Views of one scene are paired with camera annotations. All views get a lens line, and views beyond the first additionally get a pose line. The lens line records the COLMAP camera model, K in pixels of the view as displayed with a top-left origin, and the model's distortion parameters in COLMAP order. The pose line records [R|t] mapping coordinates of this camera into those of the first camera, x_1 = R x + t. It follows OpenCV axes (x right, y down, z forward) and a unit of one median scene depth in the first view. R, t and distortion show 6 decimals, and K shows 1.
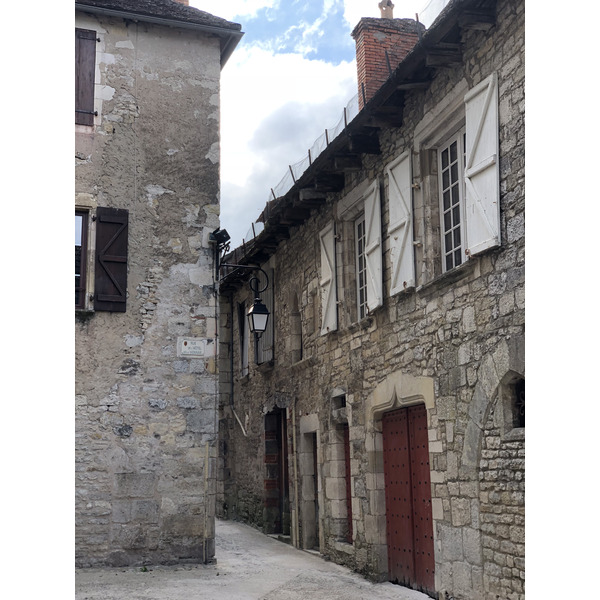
lens RADIAL K [[906.5, 0, 298.9], [0, 906.5, 301.3], [0, 0, 1]] dist [0.079118, 0.000000]
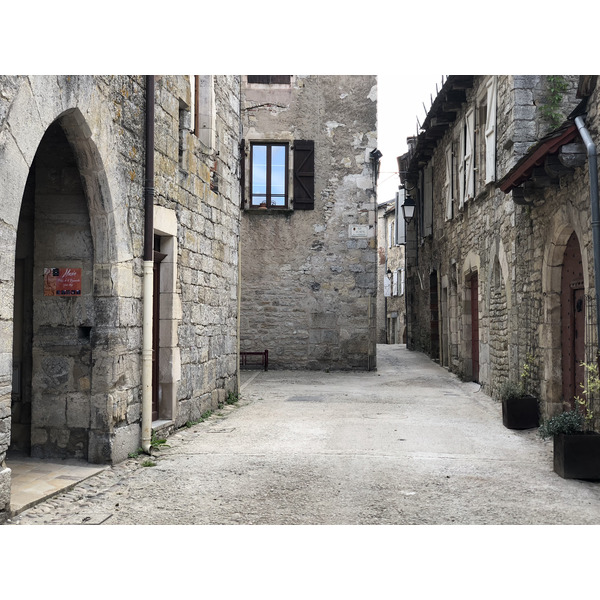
lens RADIAL K [[906.5, 0, 300.1], [0, 906.5, 299.8], [0, 0, 1]] dist [0.079118, 0.000000]
pose [[0.956919, 0.006612, -0.290281, 0.228889], [0.039947, 0.987236, 0.154171, -0.073784], [0.287595, -0.159125, 0.944441, -0.465360]]
